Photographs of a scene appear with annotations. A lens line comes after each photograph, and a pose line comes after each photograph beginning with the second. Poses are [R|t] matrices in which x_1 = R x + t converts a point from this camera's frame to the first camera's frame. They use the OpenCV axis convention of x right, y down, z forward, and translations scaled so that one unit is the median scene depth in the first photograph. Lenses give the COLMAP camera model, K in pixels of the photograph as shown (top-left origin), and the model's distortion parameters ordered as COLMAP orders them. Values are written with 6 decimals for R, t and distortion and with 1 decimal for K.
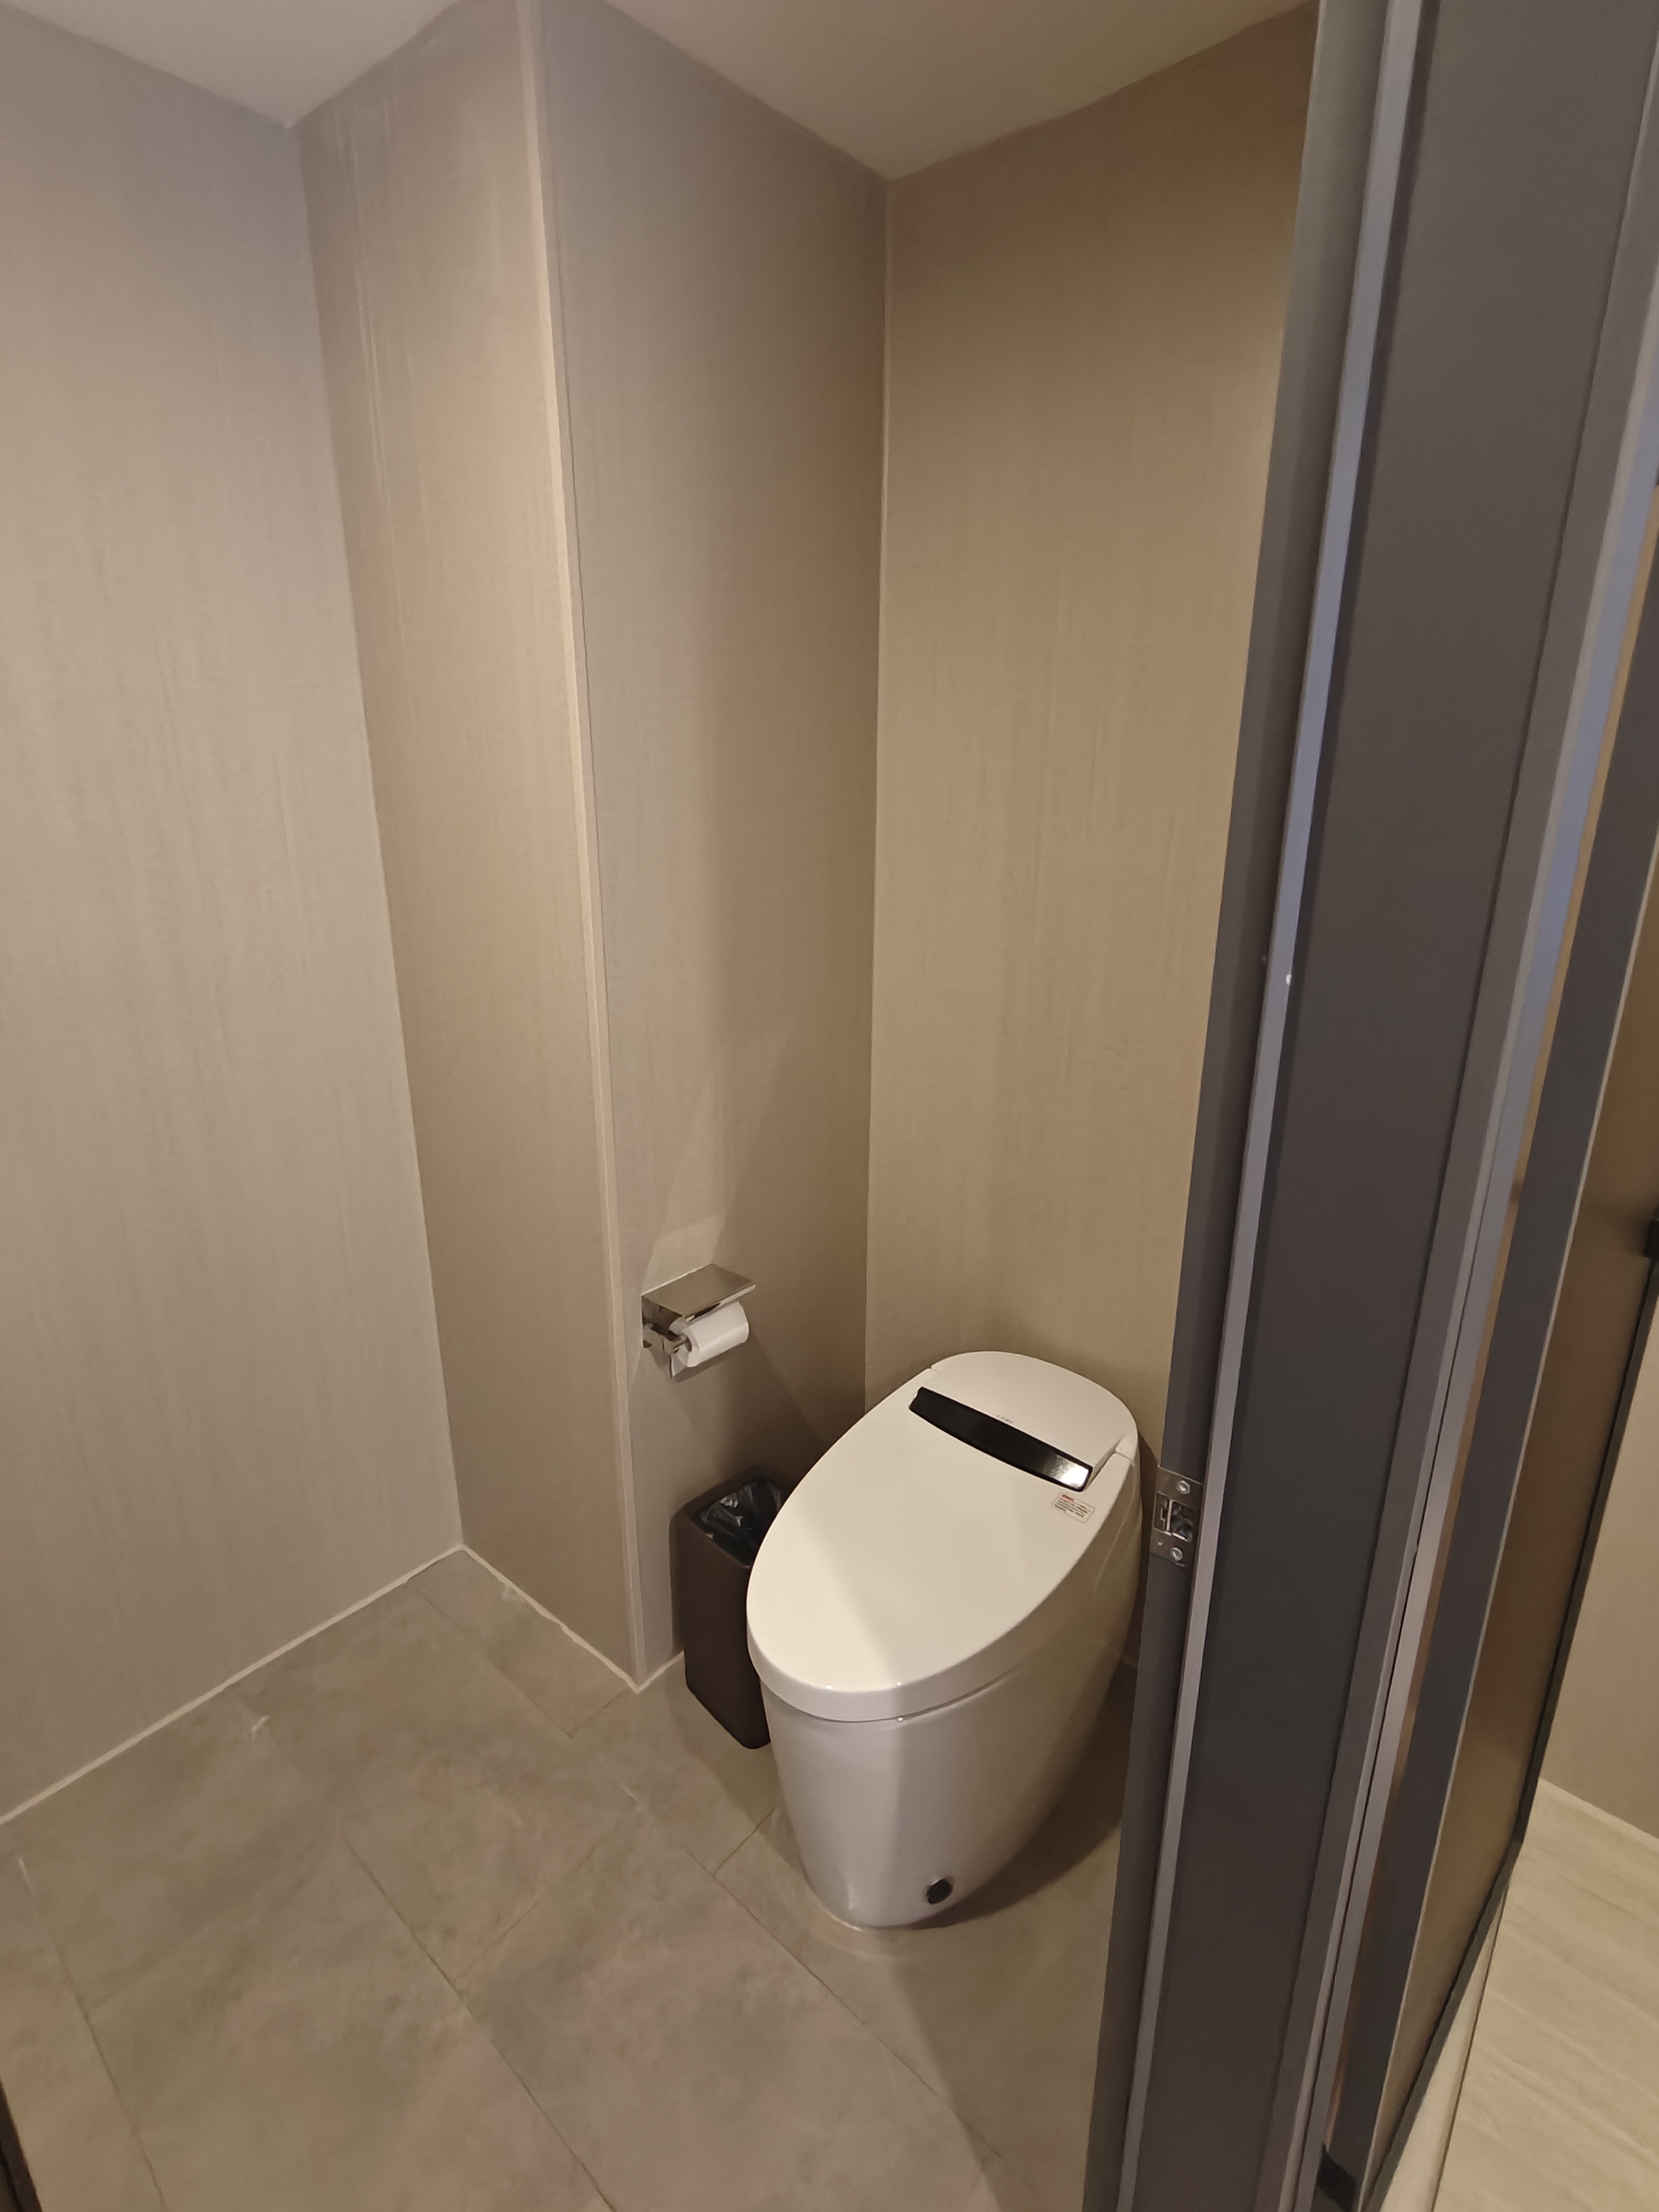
lens RADIAL K [[1045.9, 0, 816.0], [0, 1045.9, 1118.2], [0, 0, 1]] dist [-0.001843, 0.004478]
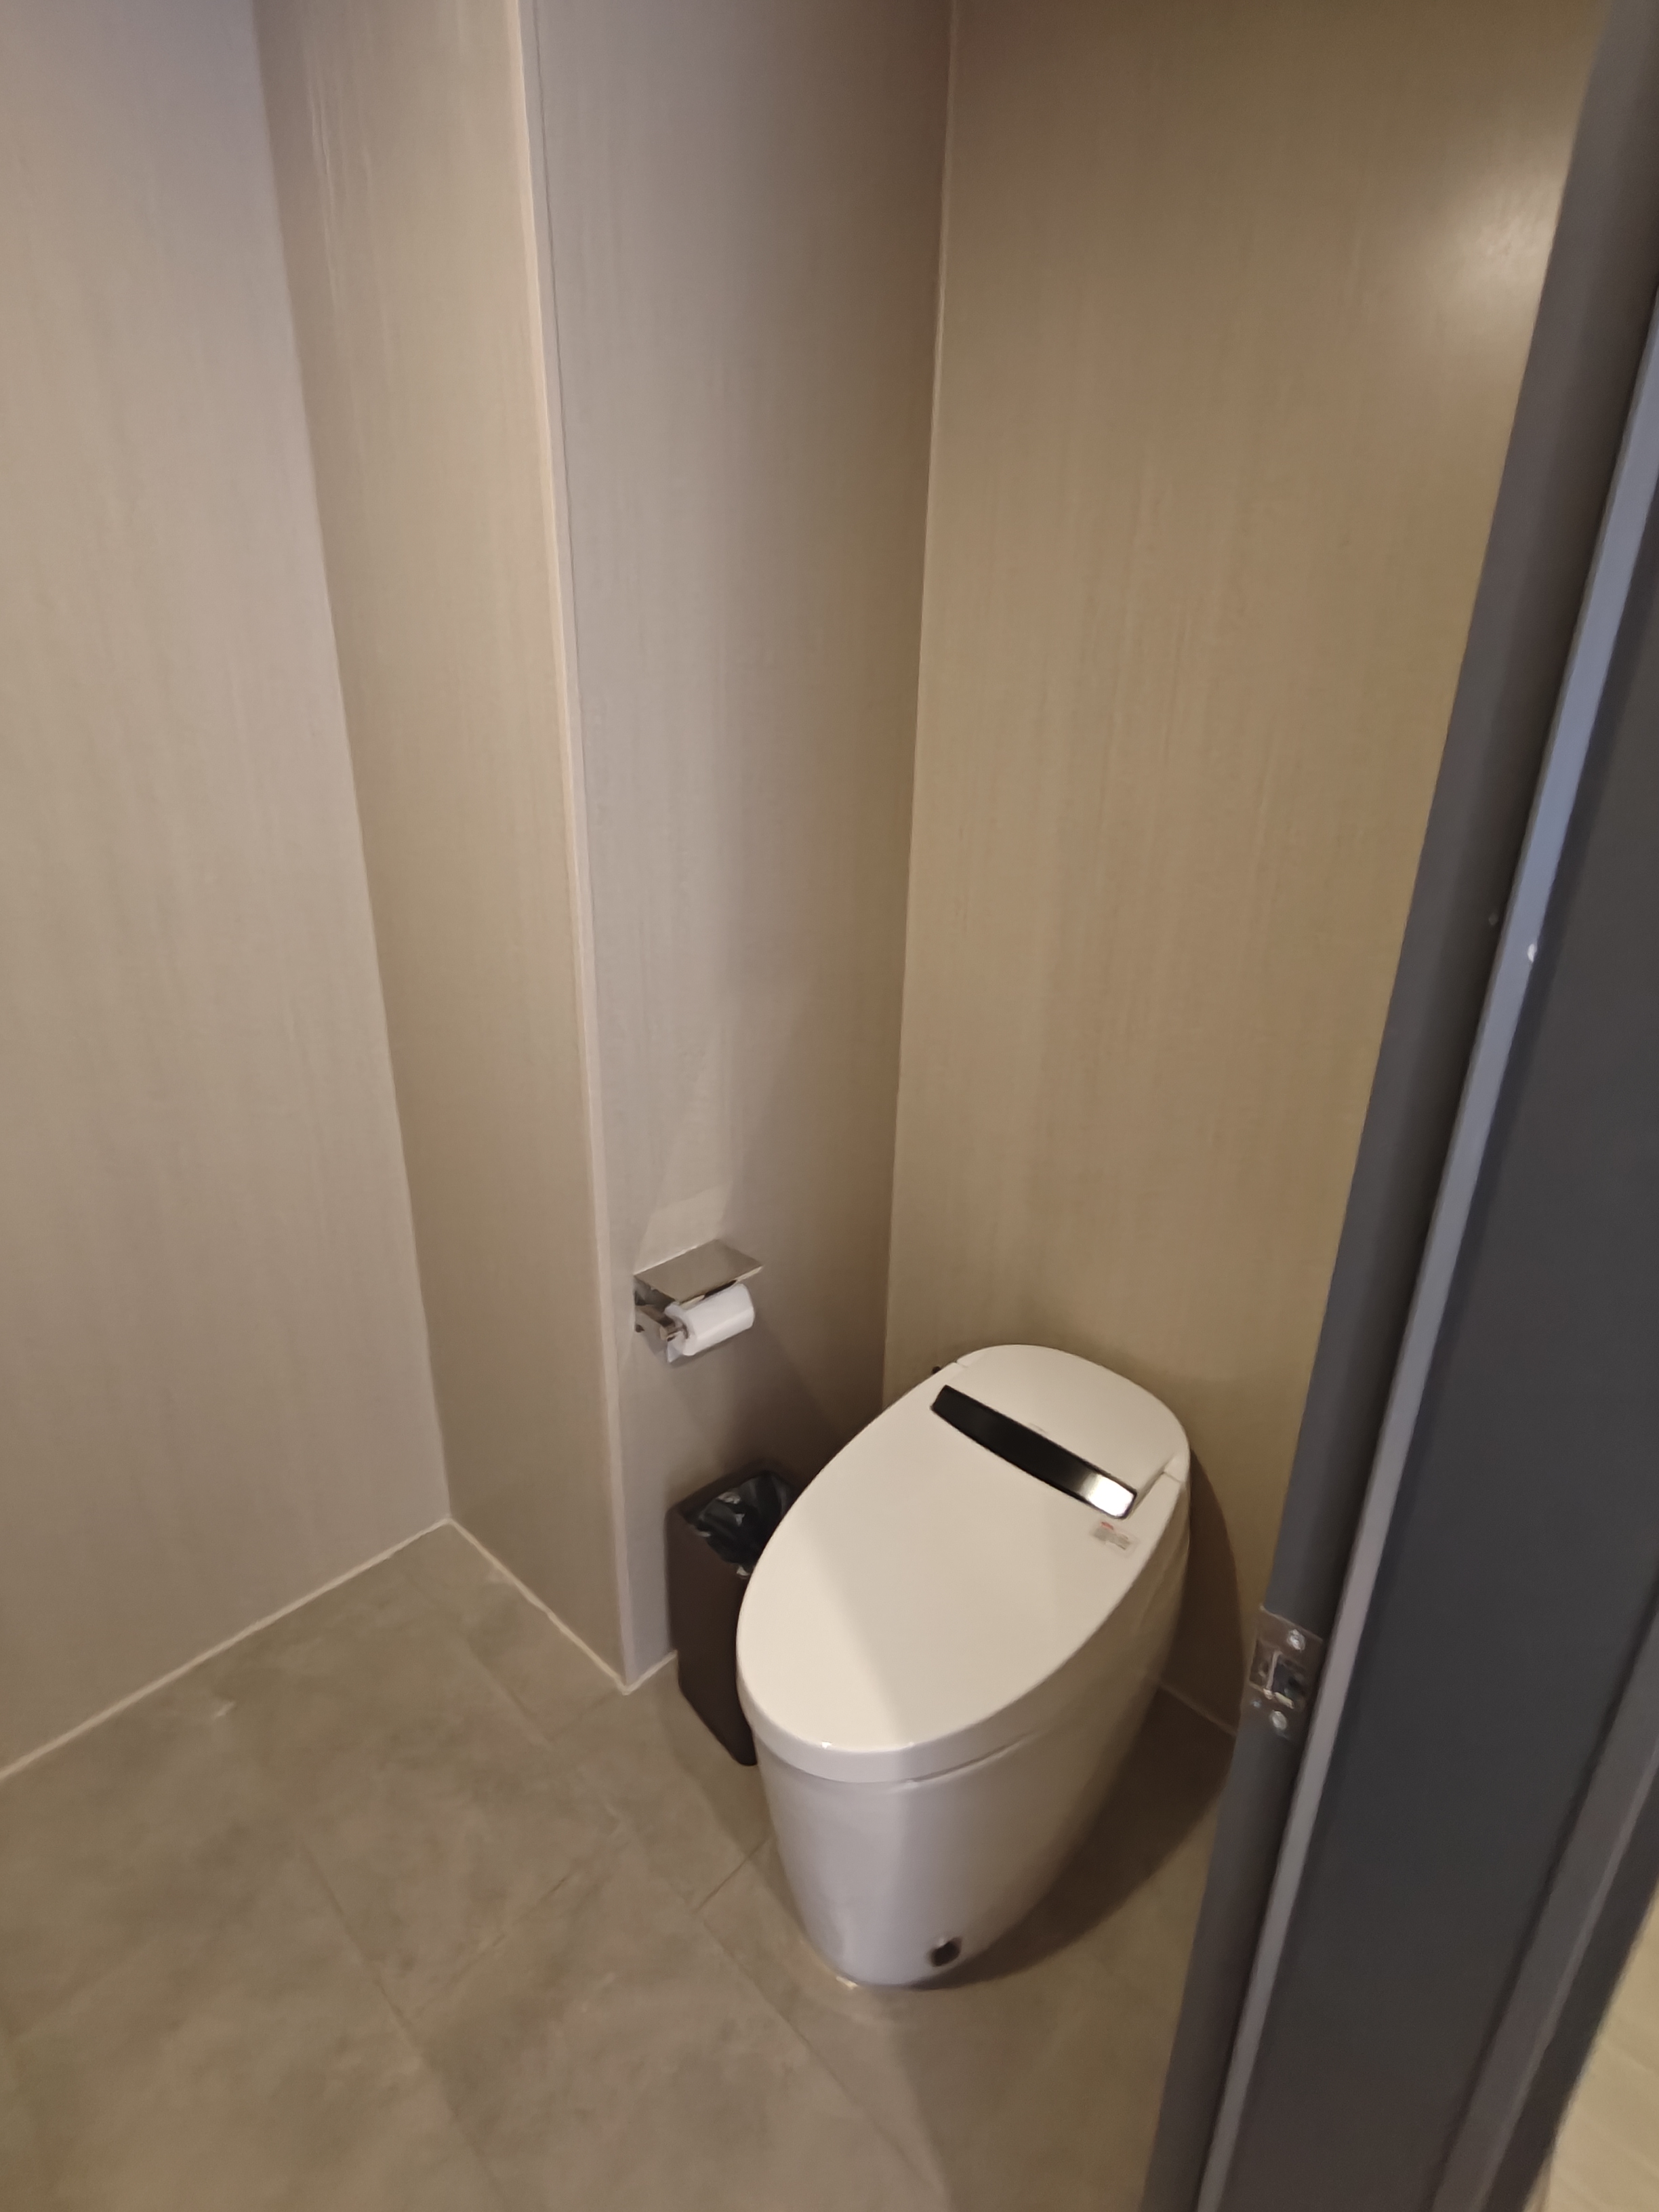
lens RADIAL K [[1045.9, 0, 820.0], [0, 1045.9, 1119.3], [0, 0, 1]] dist [-0.001843, 0.004478]
pose [[0.999229, 0.028877, -0.026590, 0.012674], [-0.027260, 0.997869, 0.059278, -0.022508], [0.028245, -0.058507, 0.997887, 0.134347]]
